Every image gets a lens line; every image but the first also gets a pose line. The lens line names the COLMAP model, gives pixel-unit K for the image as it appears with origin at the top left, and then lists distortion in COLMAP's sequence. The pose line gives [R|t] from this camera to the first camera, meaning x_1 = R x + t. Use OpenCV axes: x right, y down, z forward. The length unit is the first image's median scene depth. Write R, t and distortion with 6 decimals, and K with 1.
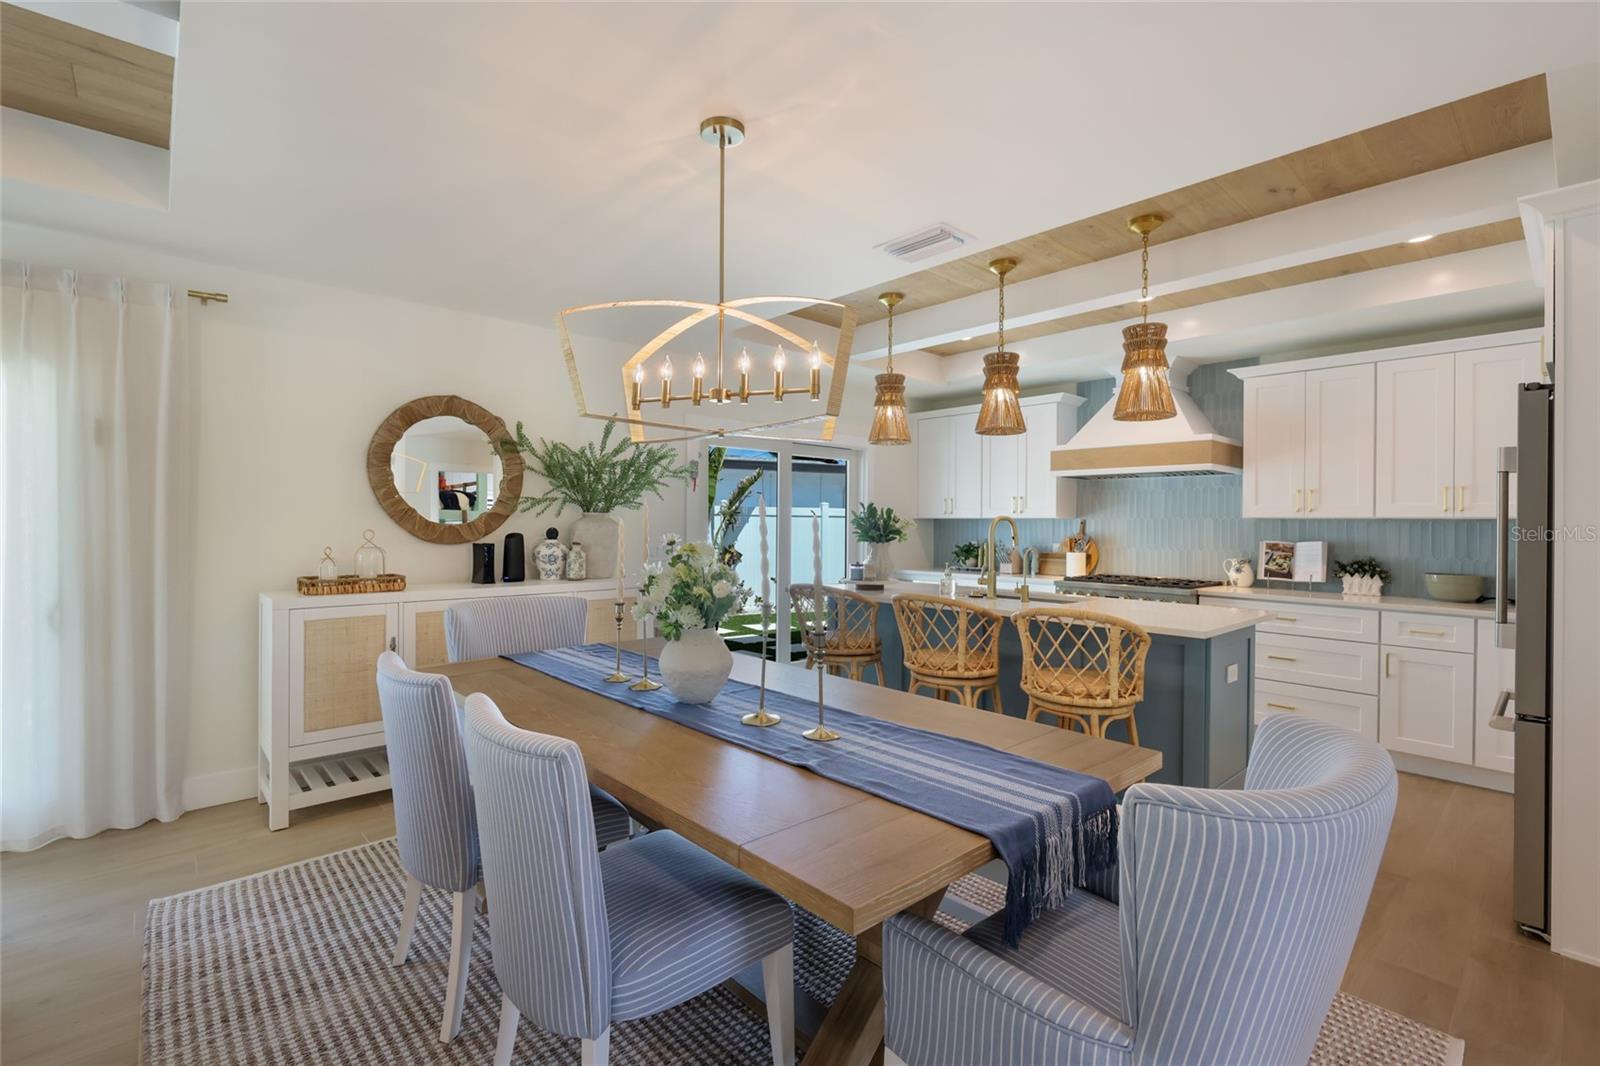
lens RADIAL K [[713.6, 0, 794.6], [0, 713.6, 519.5], [0, 0, 1]] dist [-0.006590, 0.000393]
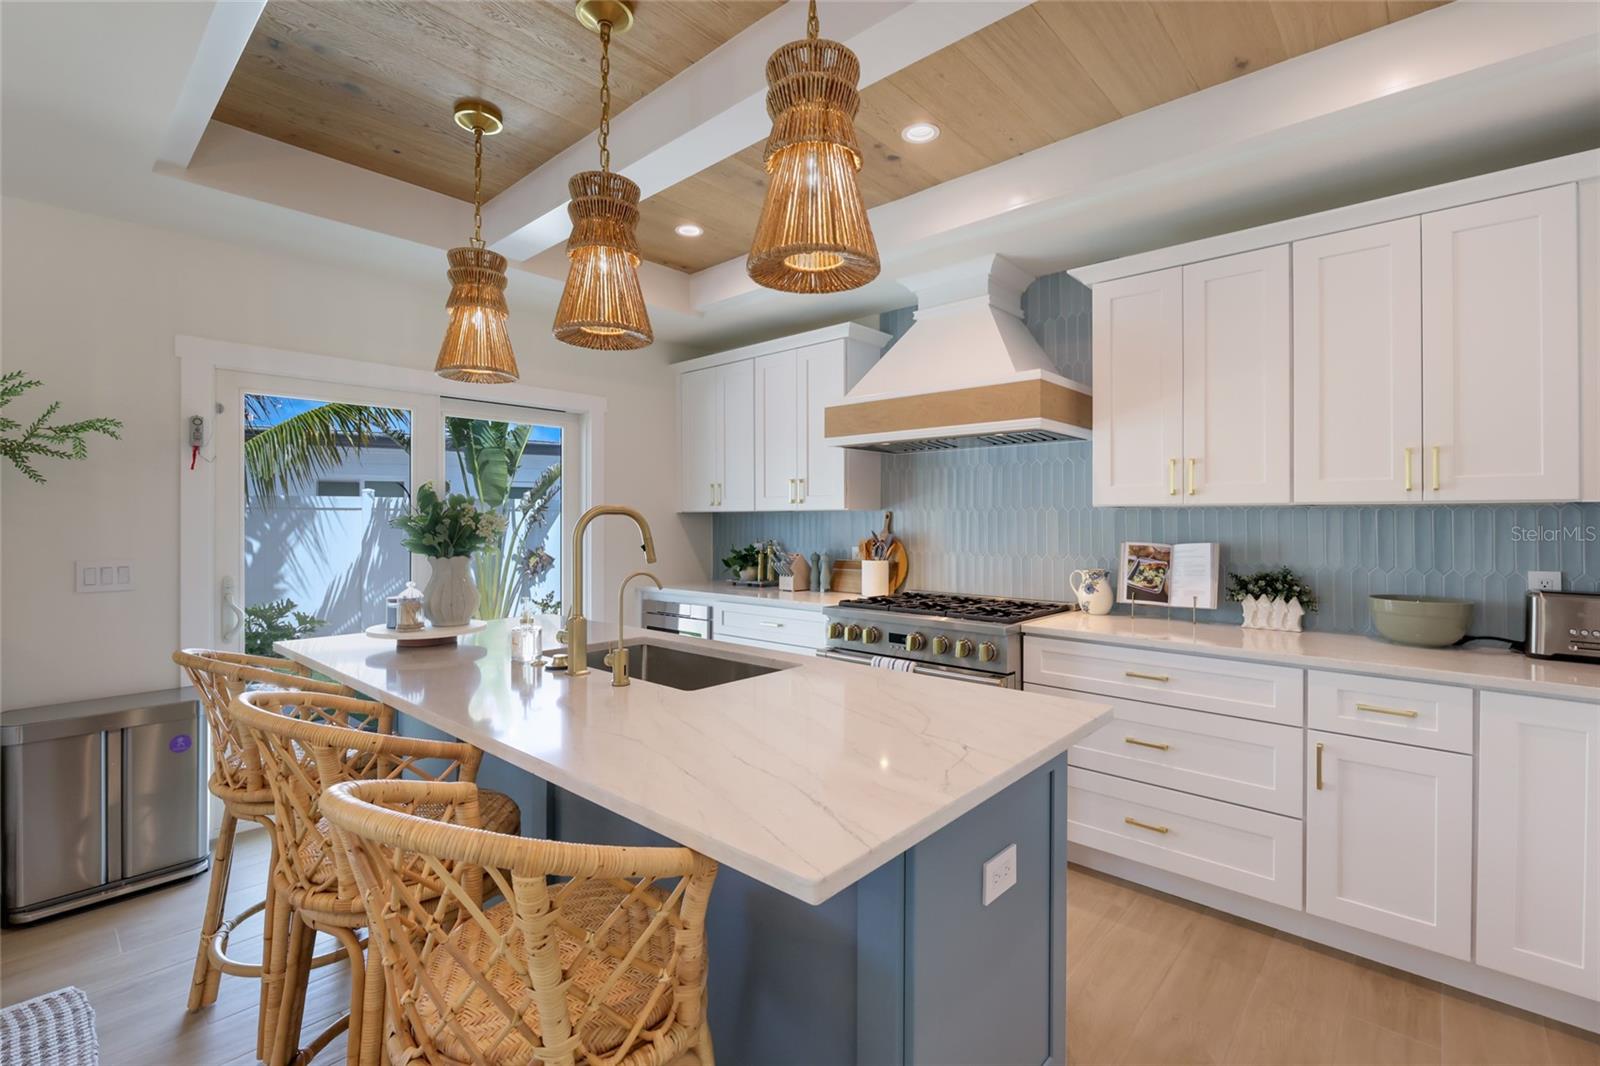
lens RADIAL K [[713.6, 0, 804.1], [0, 713.6, 514.1], [0, 0, 1]] dist [-0.006590, 0.000393]
pose [[0.994062, -0.010118, 0.108341, 0.329854], [0.010086, 0.999949, 0.000849, 0.001691], [-0.108344, 0.000249, 0.994113, 0.431219]]
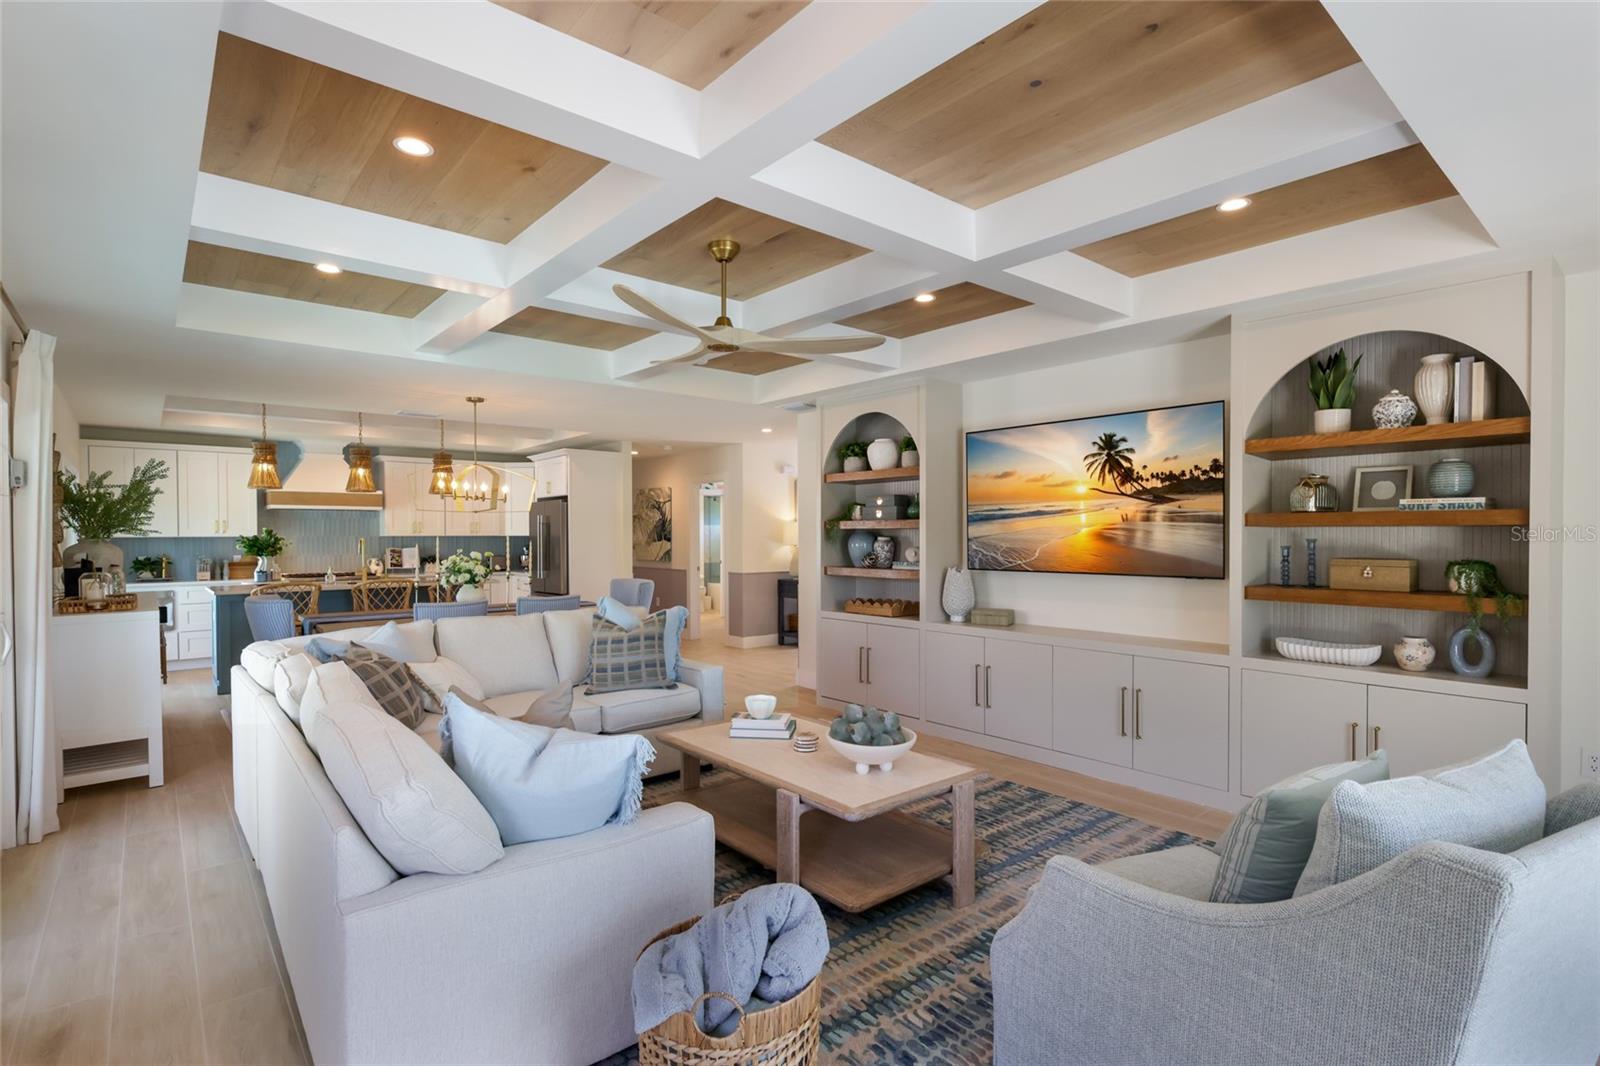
lens RADIAL K [[775.4, 0, 814.4], [0, 775.4, 563.2], [0, 0, 1]] dist [0.003746, -0.004278]
pose [[0.013011, -0.045371, 0.998885, -1.470019], [-0.003146, 0.998963, 0.045416, -0.028608], [-0.999910, -0.003734, 0.012855, -0.157283]]
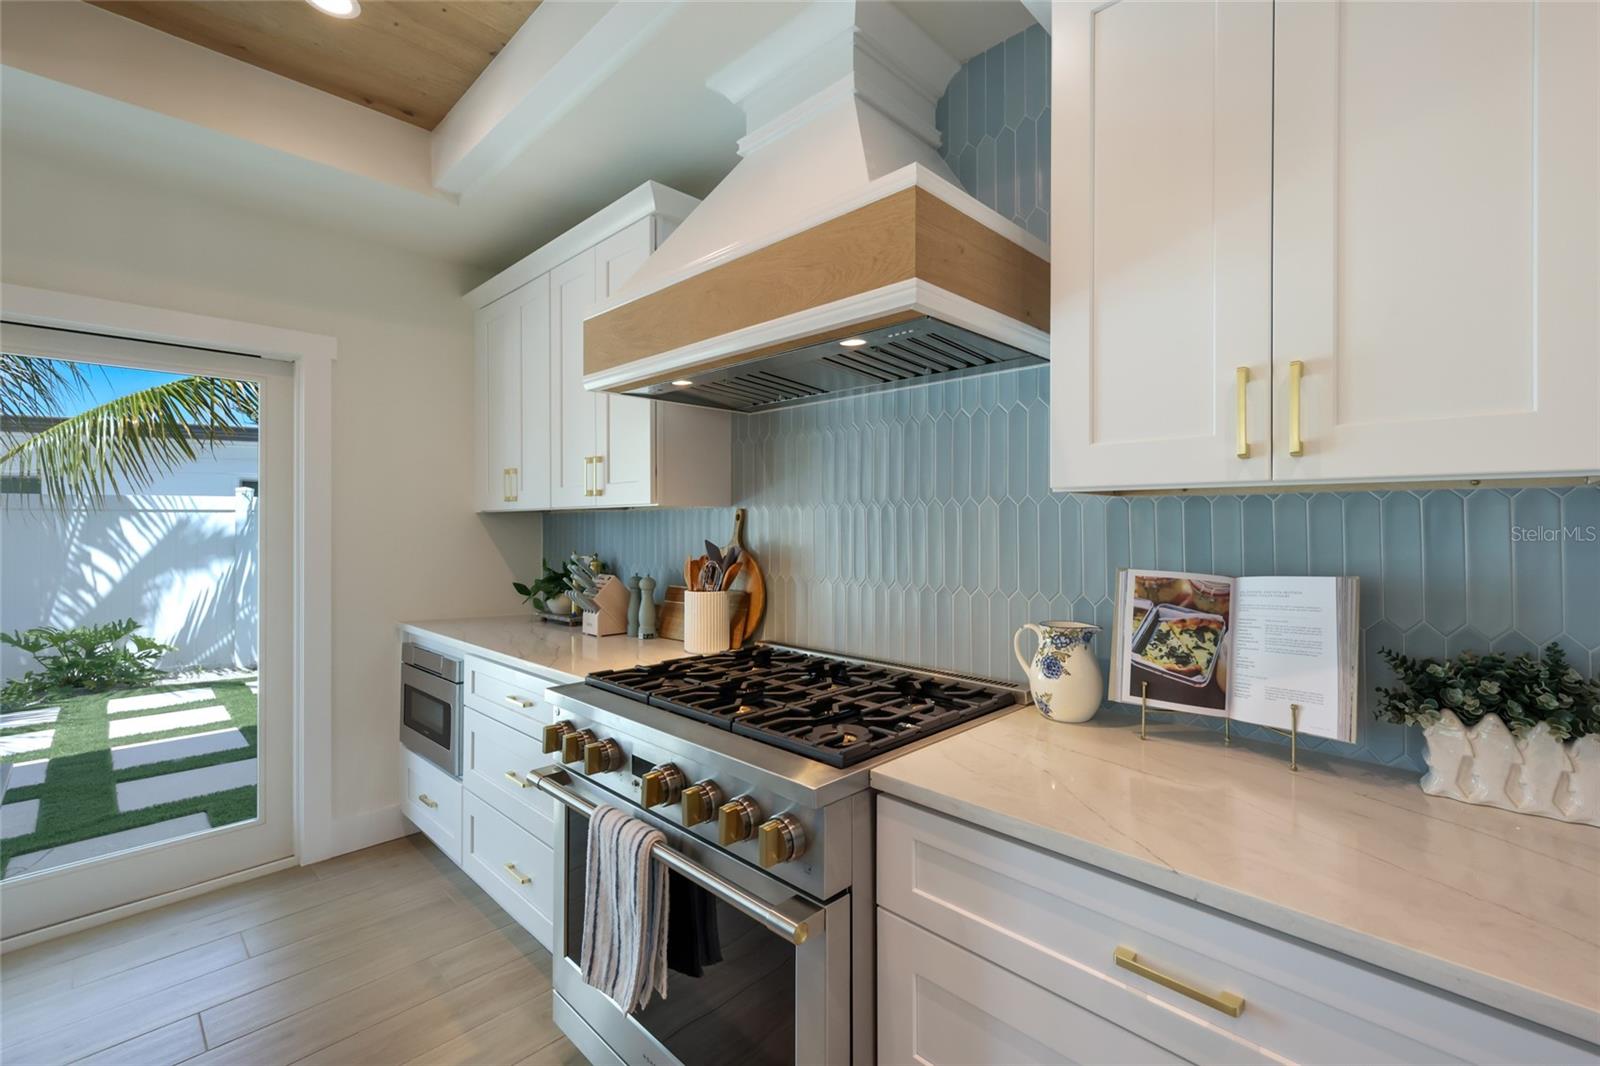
lens RADIAL K [[713.6, 0, 778.5], [0, 713.6, 522.7], [0, 0, 1]] dist [-0.006590, 0.000393]
pose [[0.999169, -0.009490, 0.039639, 0.544653], [0.009361, 0.999950, 0.003435, 0.009208], [-0.039669, -0.003061, 0.999208, 0.771369]]
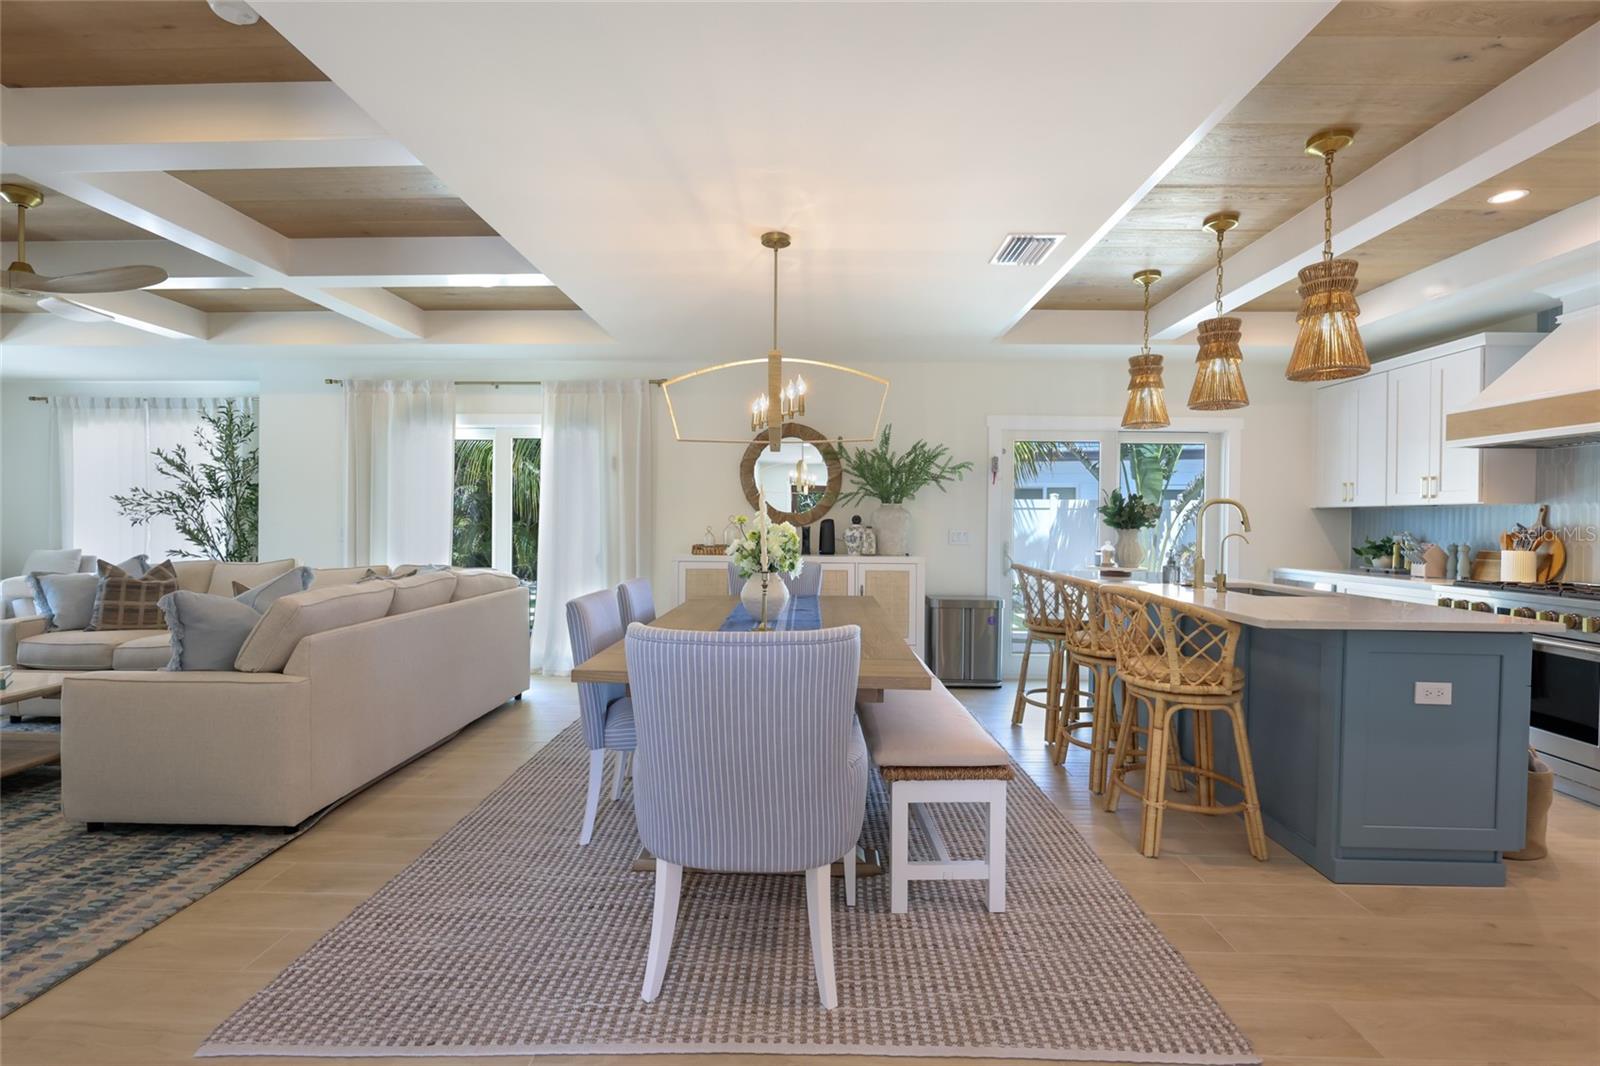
lens RADIAL K [[713.6, 0, 799.0], [0, 713.6, 527.6], [0, 0, 1]] dist [-0.006590, 0.000393]
pose [[0.726166, 0.006221, -0.687491, 0.466011], [0.000838, 0.999950, 0.009934, 0.019871], [0.687519, -0.007790, 0.726125, -0.026805]]
